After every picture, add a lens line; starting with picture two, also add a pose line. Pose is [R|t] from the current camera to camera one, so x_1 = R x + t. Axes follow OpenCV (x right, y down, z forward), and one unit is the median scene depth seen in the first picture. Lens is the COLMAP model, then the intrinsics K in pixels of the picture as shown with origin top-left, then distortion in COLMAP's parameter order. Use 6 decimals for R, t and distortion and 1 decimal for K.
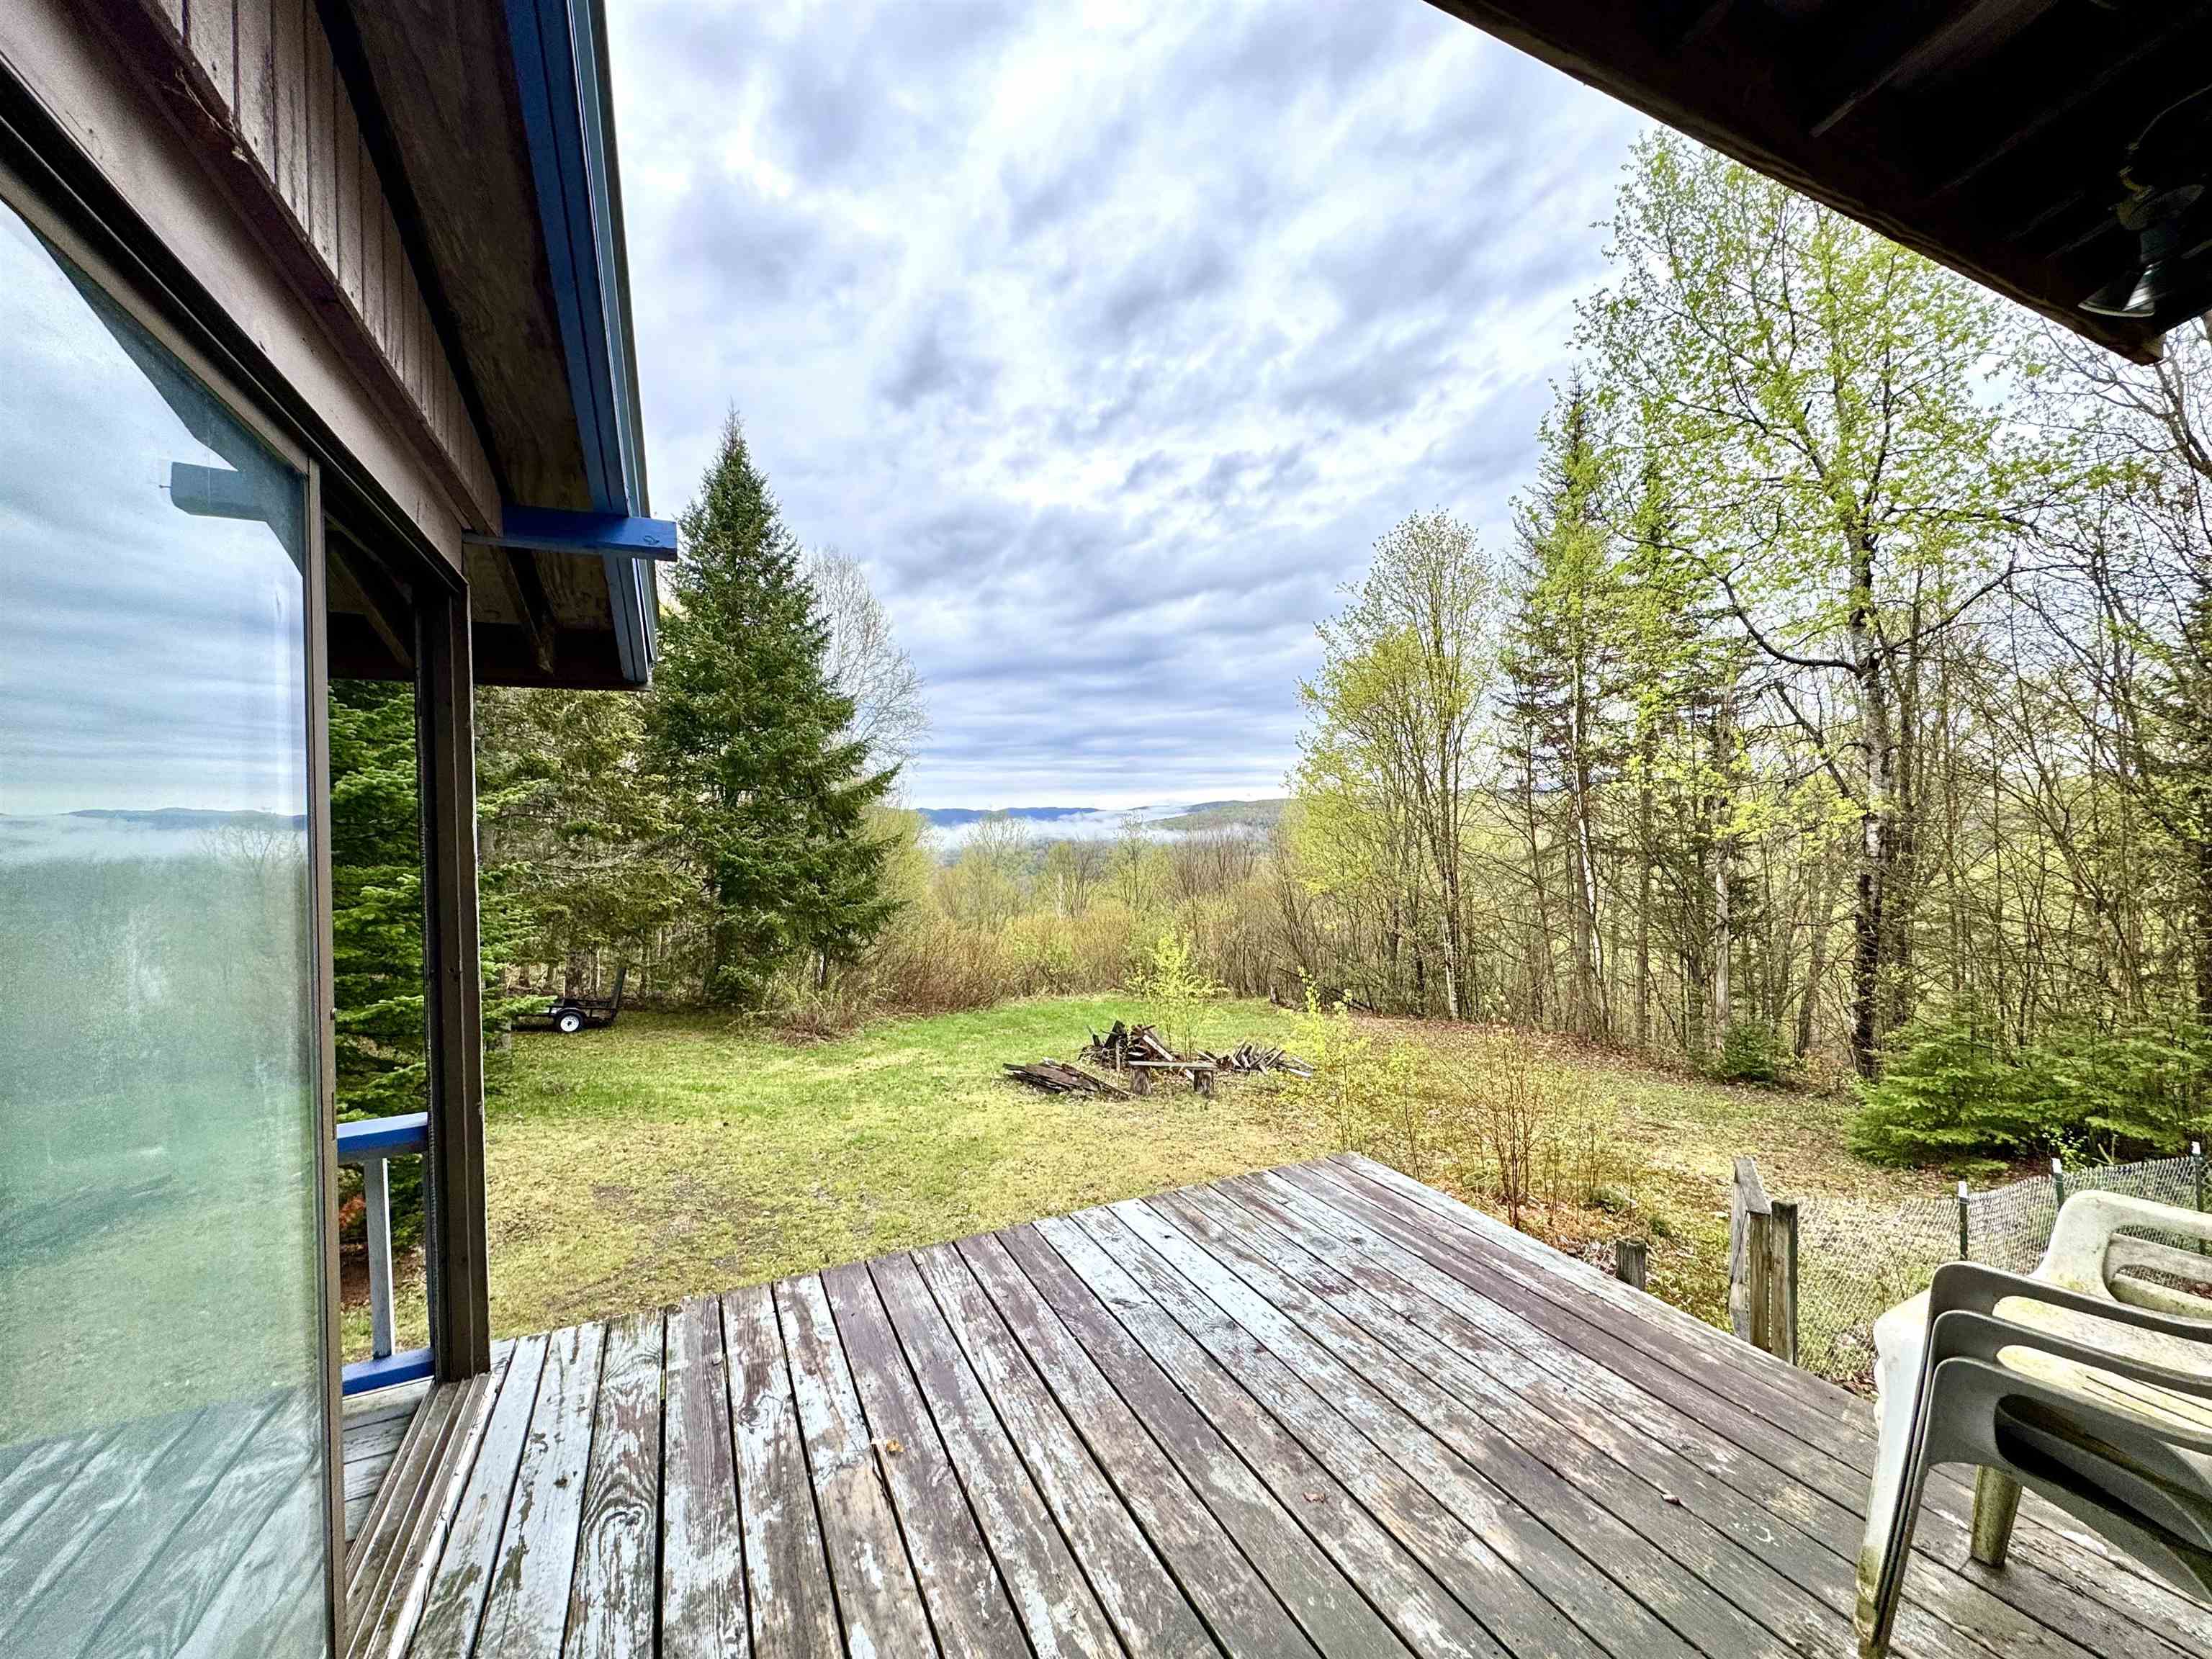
lens RADIAL K [[882.8, 0, 1105.8], [0, 882.8, 830.7], [0, 0, 1]] dist [-0.002771, 0.000366]
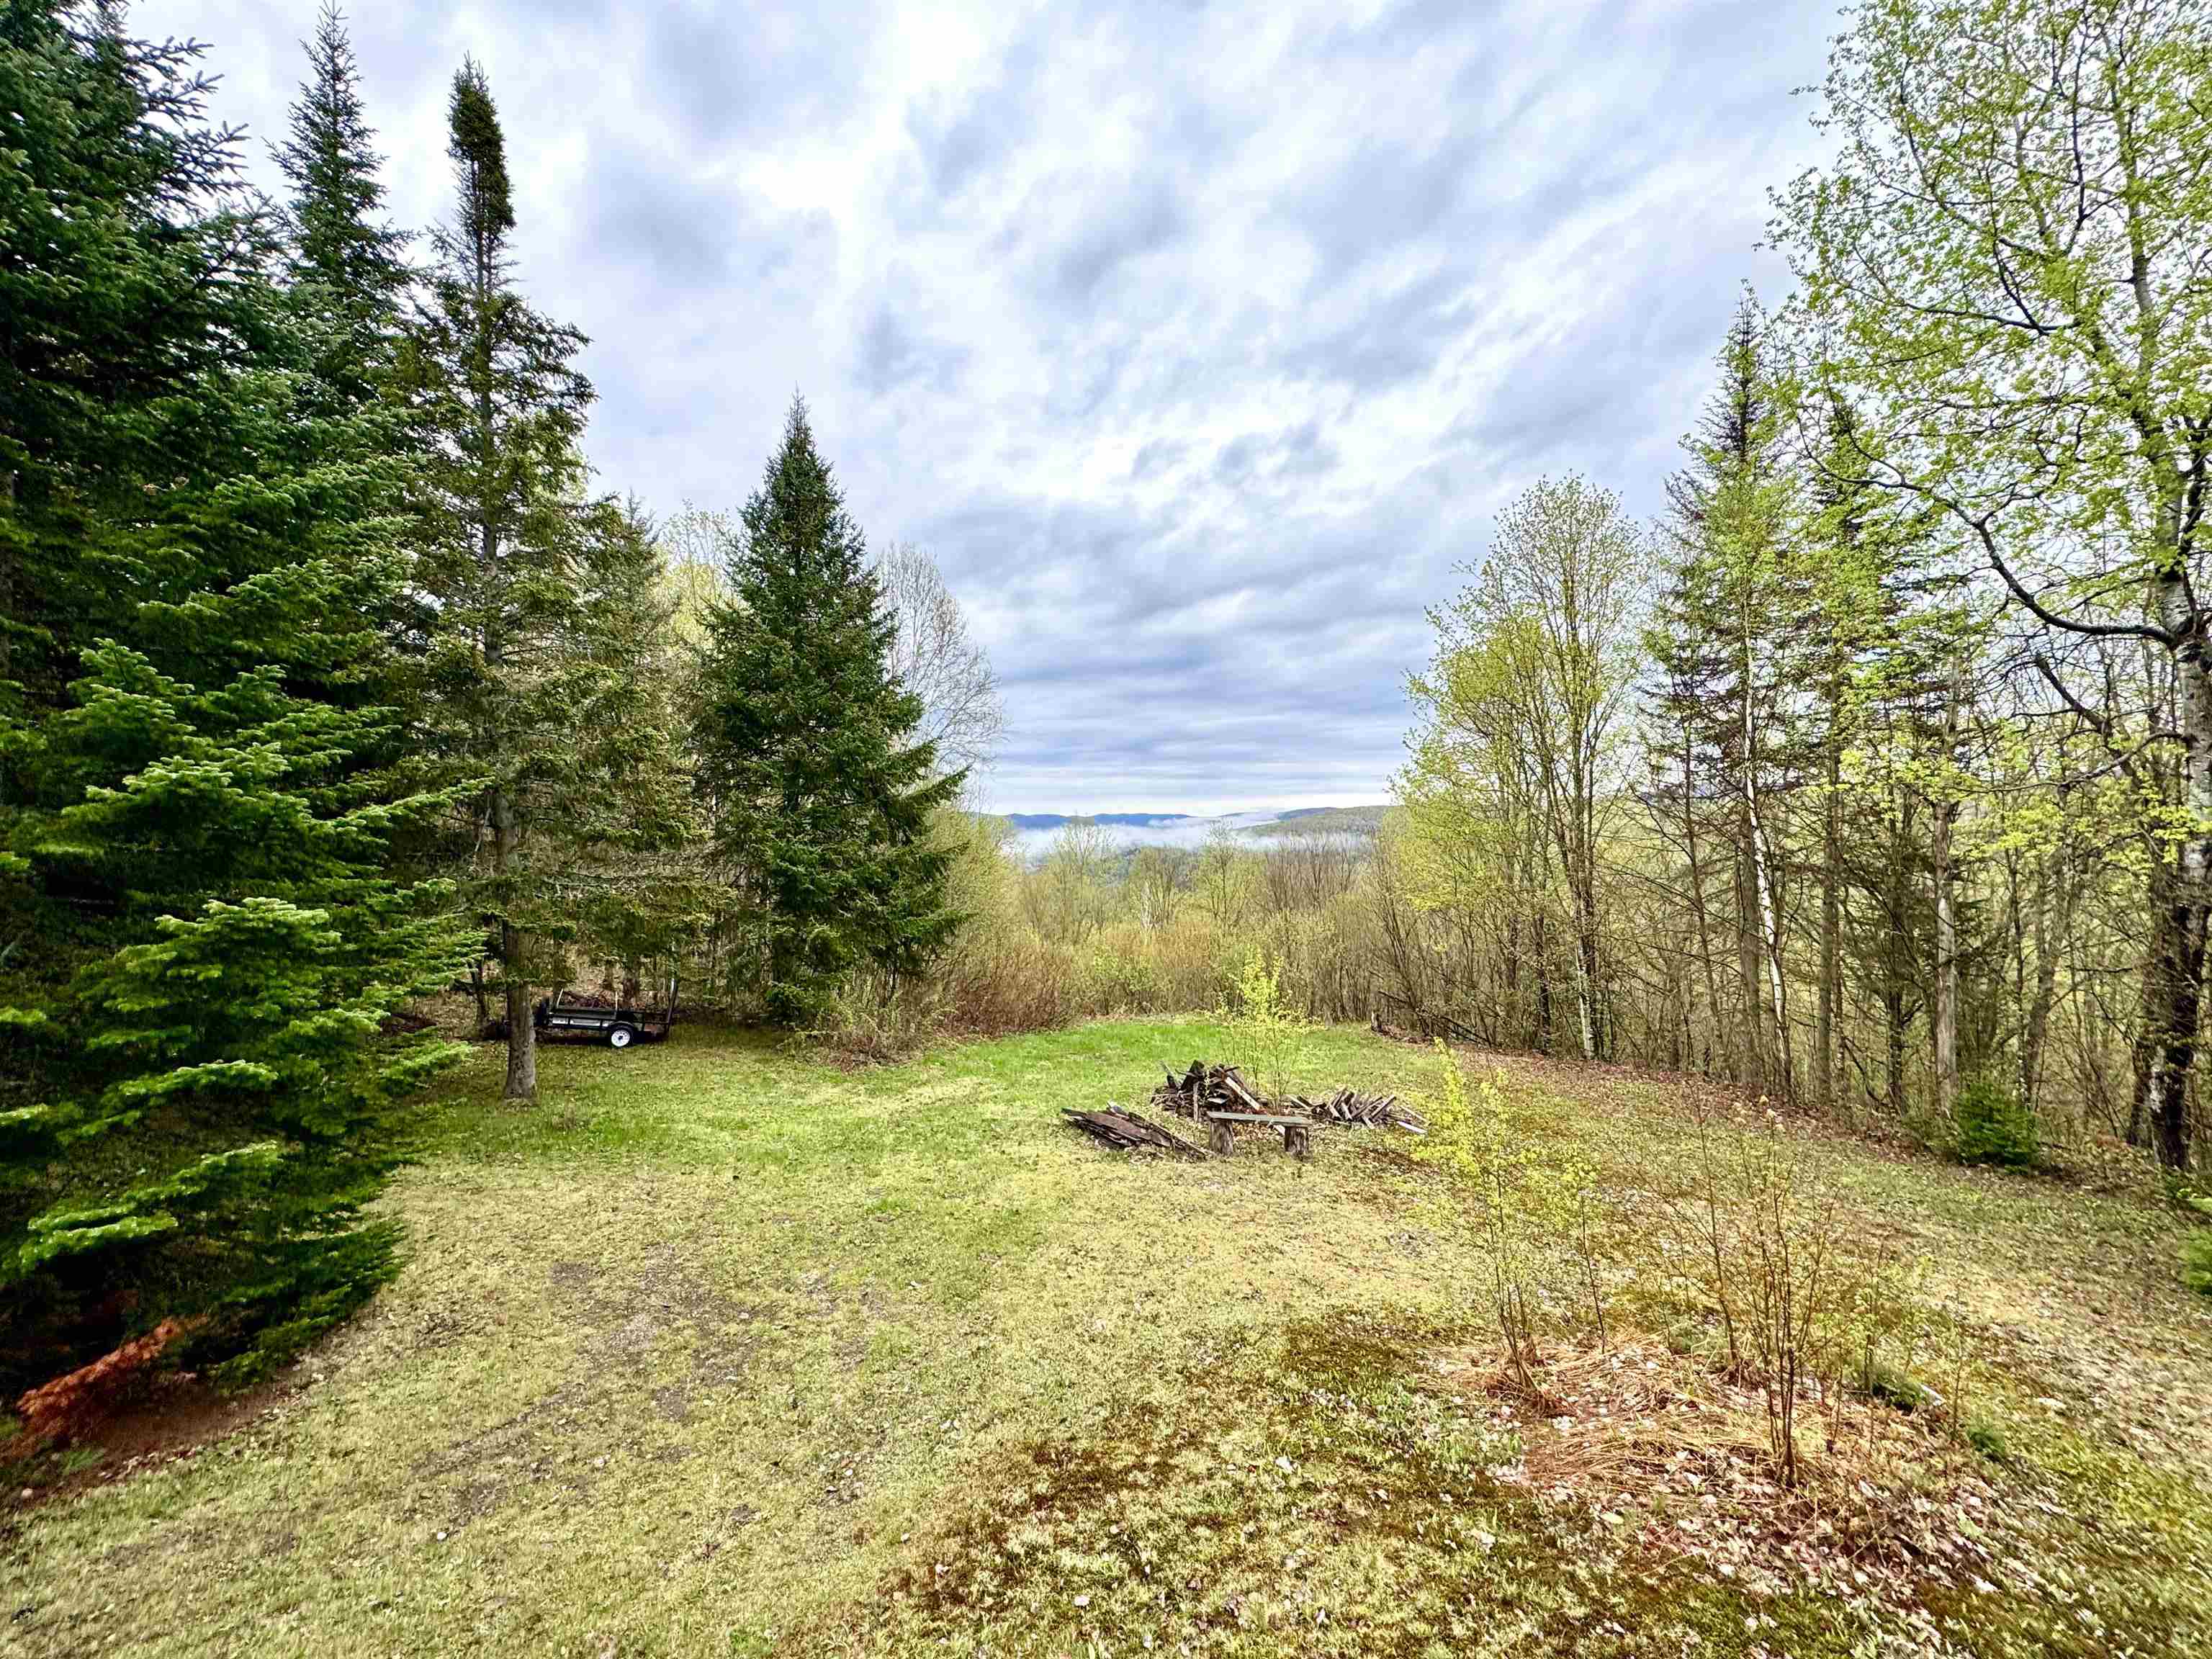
lens RADIAL K [[882.8, 0, 1106.2], [0, 882.8, 833.3], [0, 0, 1]] dist [-0.002771, 0.000366]
pose [[0.994765, 0.006335, -0.101996, 0.009837], [-0.006724, 0.999971, -0.003470, -0.002785], [0.101971, 0.004138, 0.994779, 0.096944]]
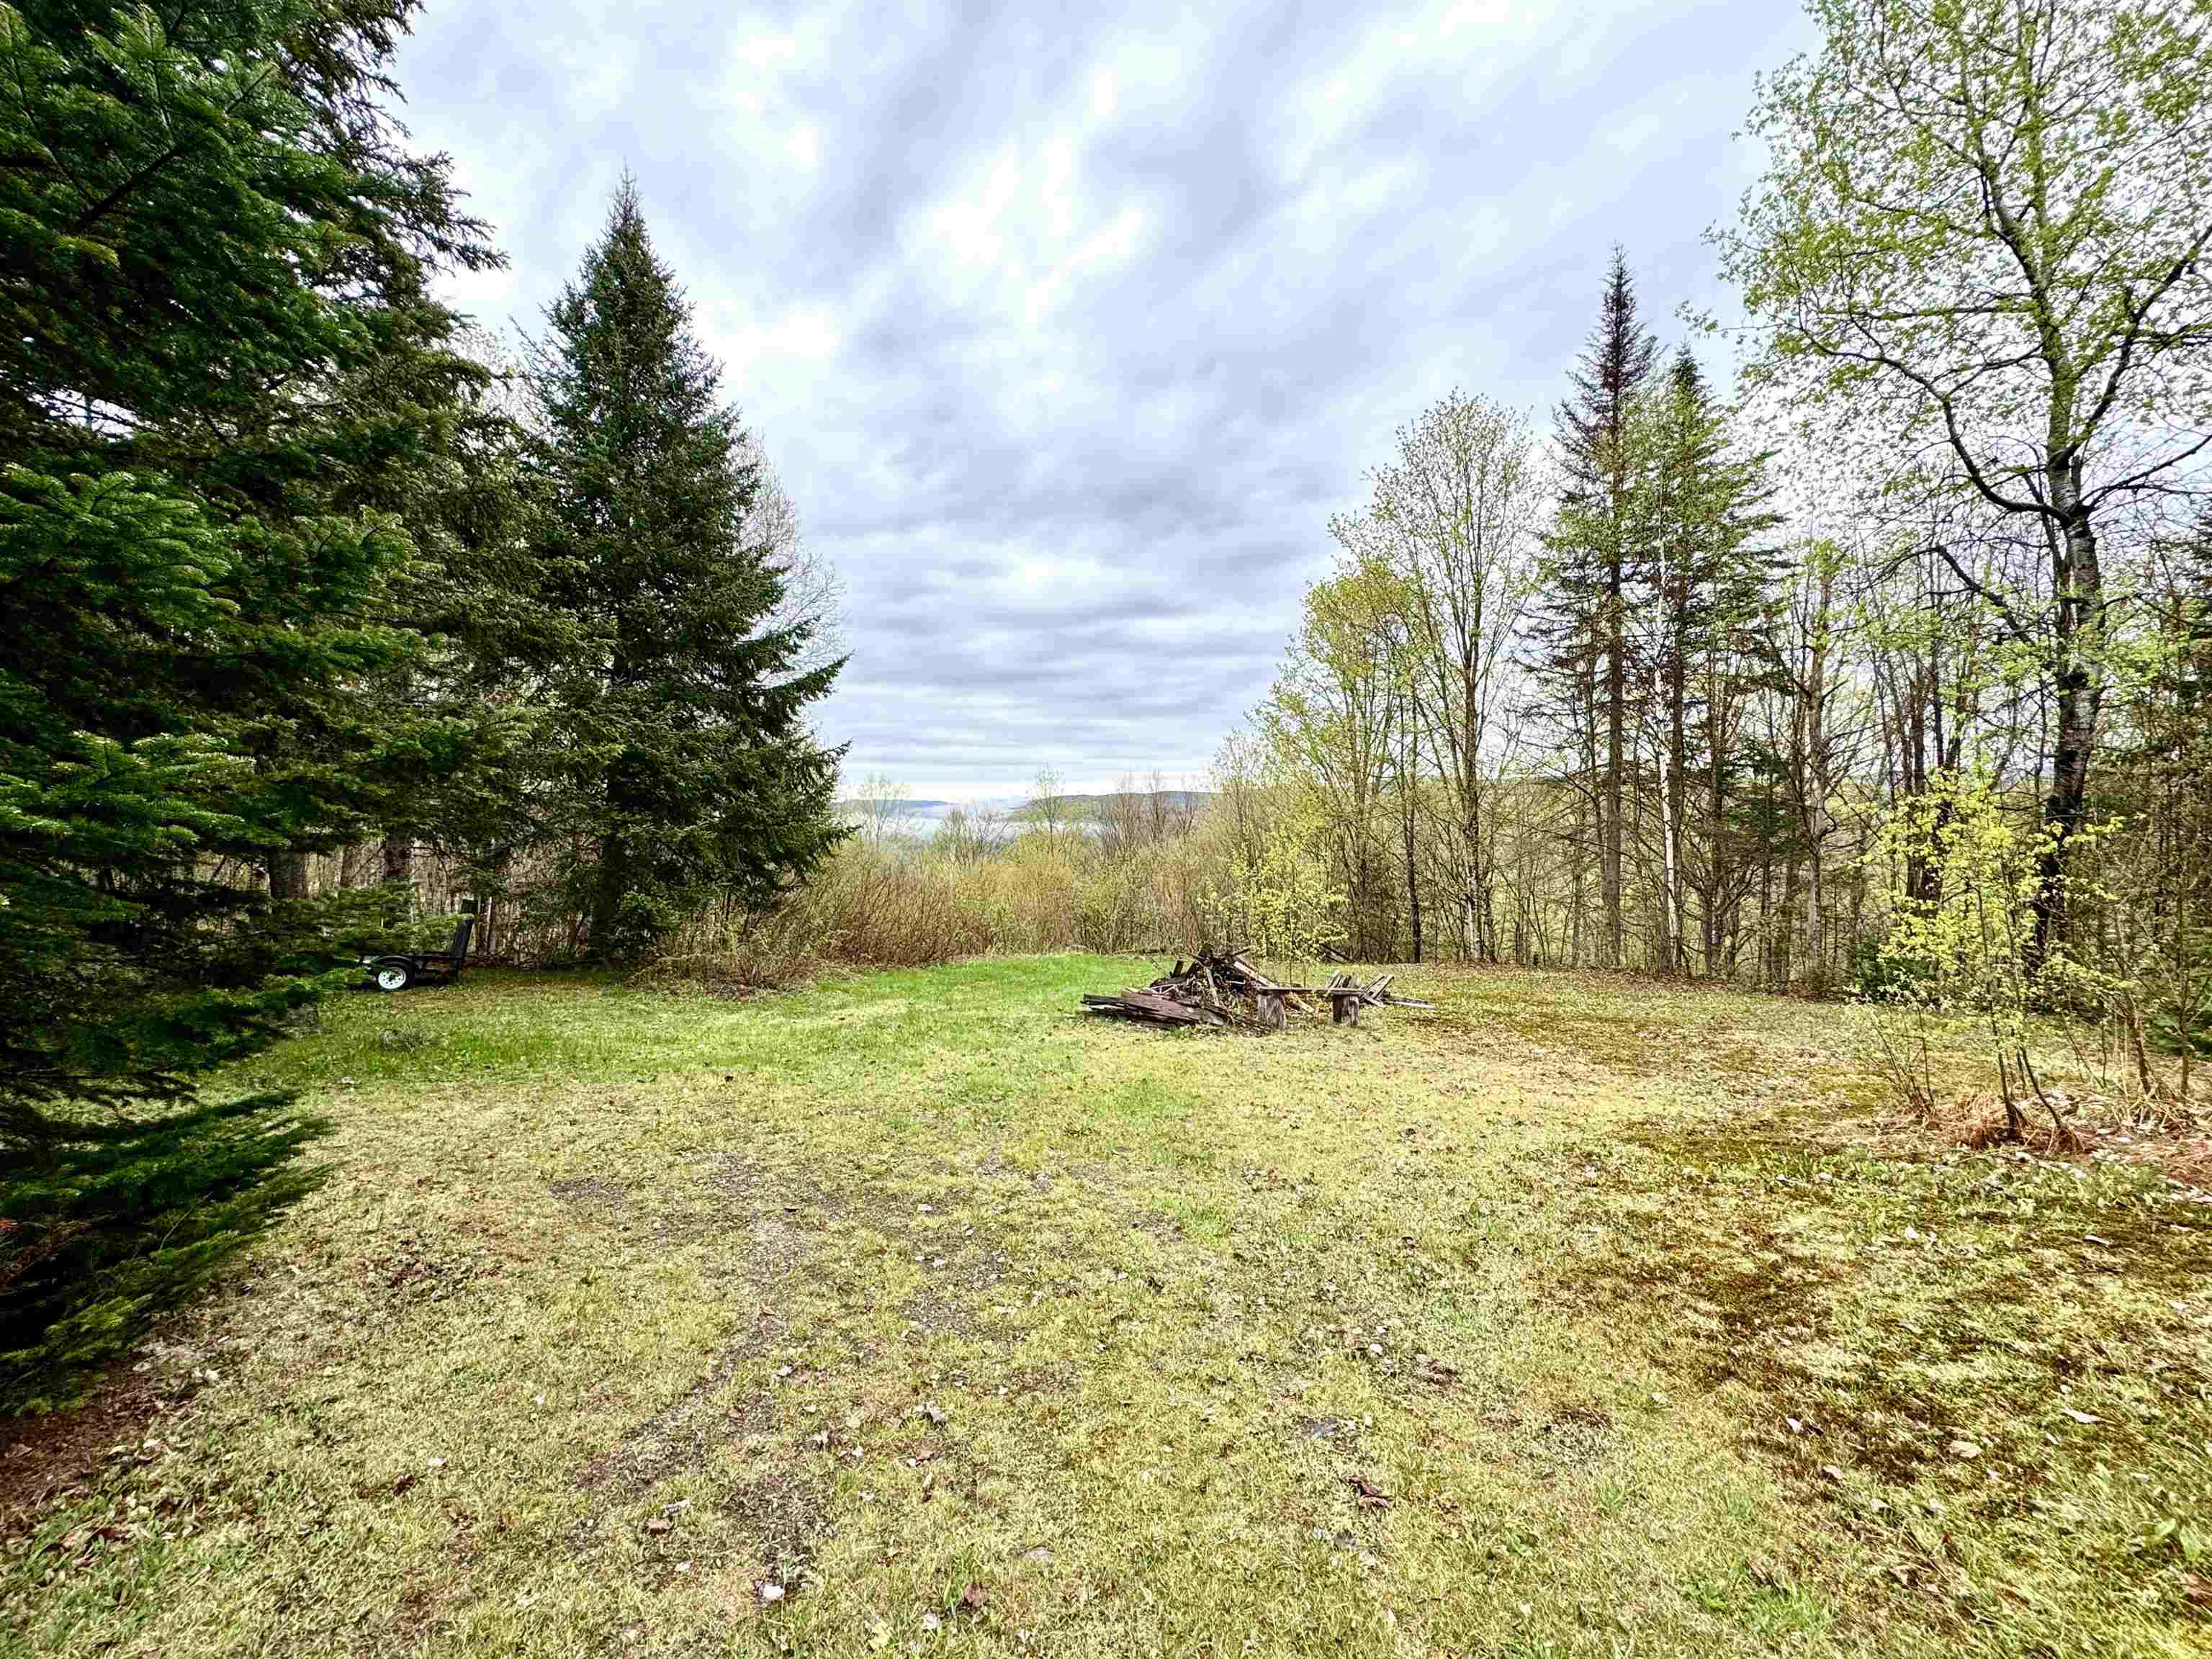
lens RADIAL K [[882.8, 0, 1110.3], [0, 882.8, 829.6], [0, 0, 1]] dist [-0.002771, 0.000366]
pose [[0.984929, 0.006260, 0.172845, -0.154092], [-0.007494, 0.999951, 0.006488, 0.085235], [-0.172796, -0.007685, 0.984928, 0.193918]]
